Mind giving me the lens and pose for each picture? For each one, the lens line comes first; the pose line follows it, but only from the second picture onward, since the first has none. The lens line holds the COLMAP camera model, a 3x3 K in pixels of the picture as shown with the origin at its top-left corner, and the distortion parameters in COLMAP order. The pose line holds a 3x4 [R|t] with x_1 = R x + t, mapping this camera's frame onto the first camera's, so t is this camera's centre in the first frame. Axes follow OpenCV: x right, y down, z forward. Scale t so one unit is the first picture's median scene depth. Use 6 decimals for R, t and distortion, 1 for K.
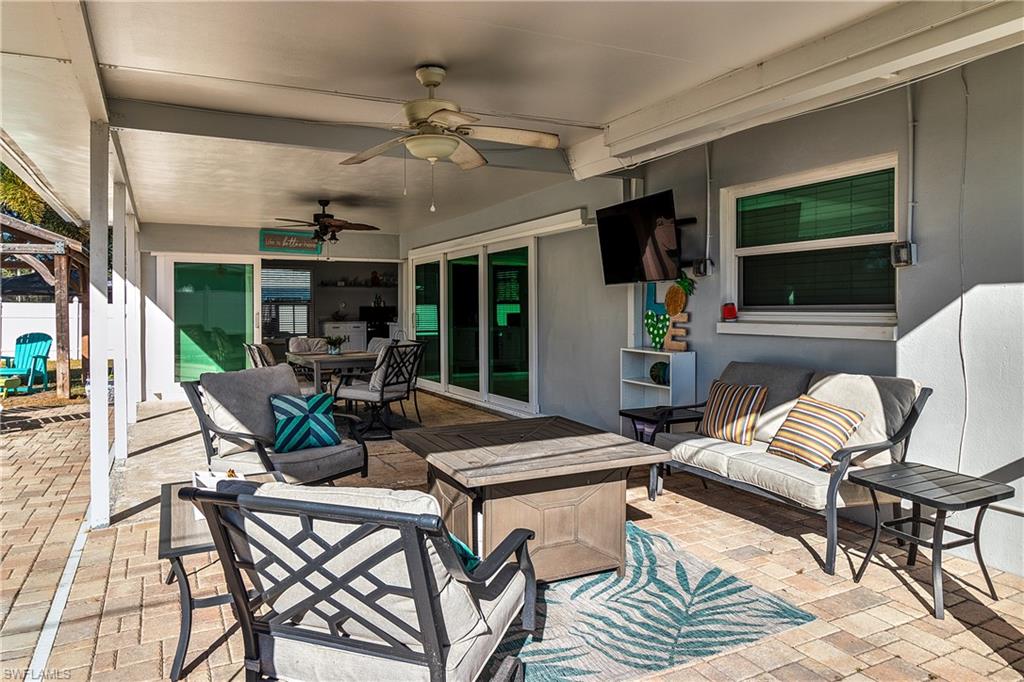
lens RADIAL K [[683.0, 0, 522.7], [0, 683.0, 313.7], [0, 0, 1]] dist [0.003173, -0.001147]
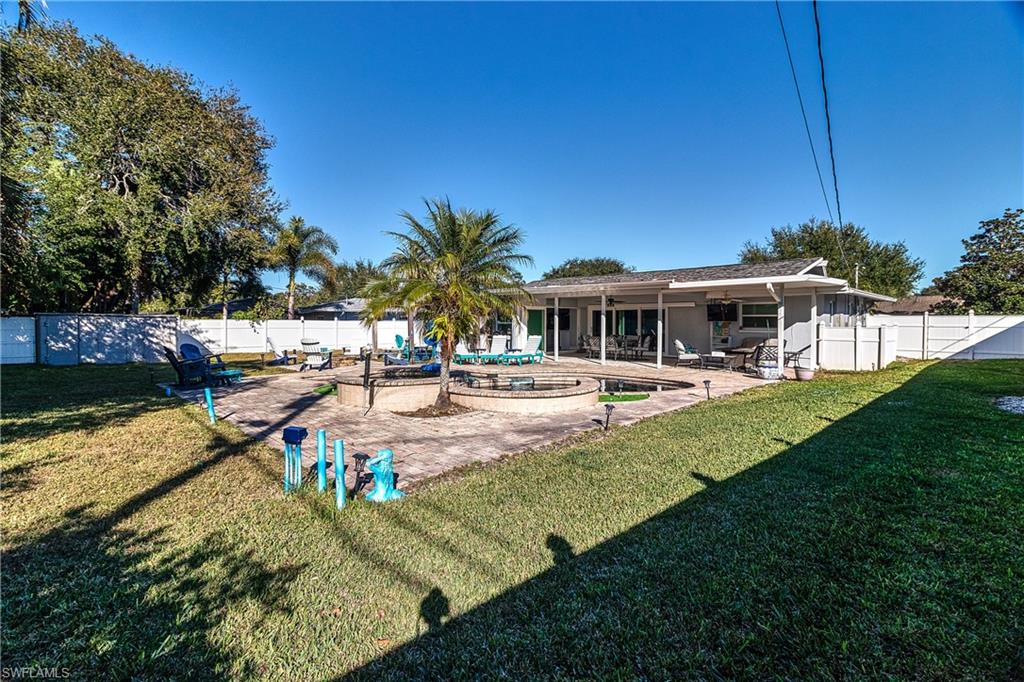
lens RADIAL K [[494.4, 0, 514.3], [0, 494.4, 336.6], [0, 0, 1]] dist [0.005090, -0.000070]
pose [[0.951844, -0.004395, 0.306550, -1.867010], [-0.003303, 0.999692, 0.024590, -0.018060], [-0.306564, -0.024419, 0.951537, -1.501743]]
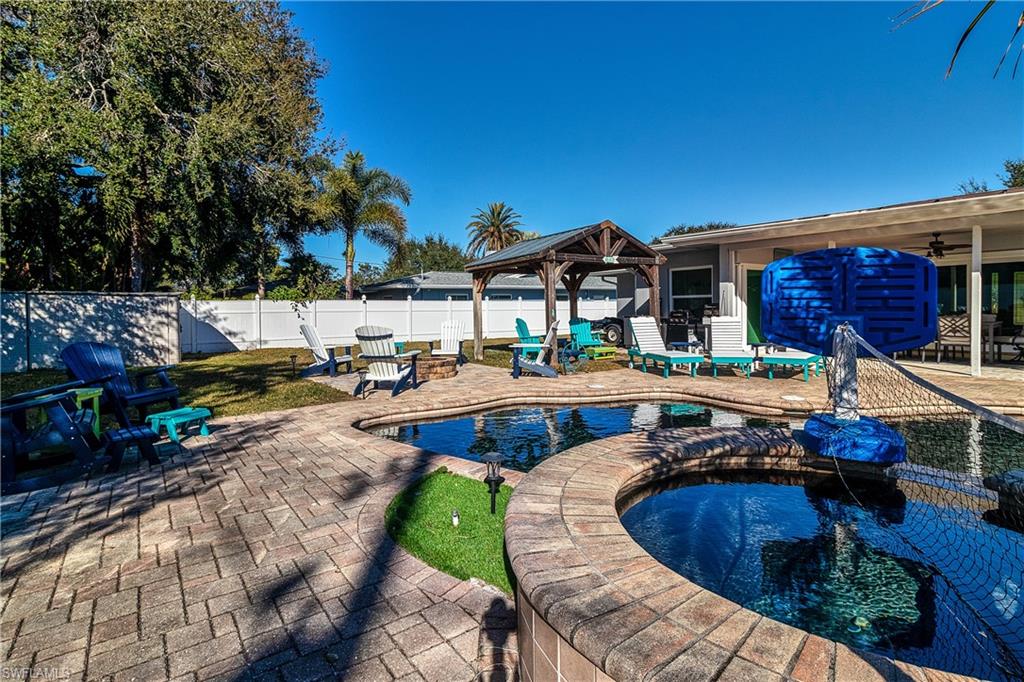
lens RADIAL K [[522.3, 0, 506.4], [0, 522.3, 319.1], [0, 0, 1]] dist [0.004422, -0.001731]
pose [[0.986124, -0.016049, 0.165230, -1.969650], [0.013193, 0.999744, 0.018366, 0.016354], [-0.165483, -0.015932, 0.986084, -0.172257]]
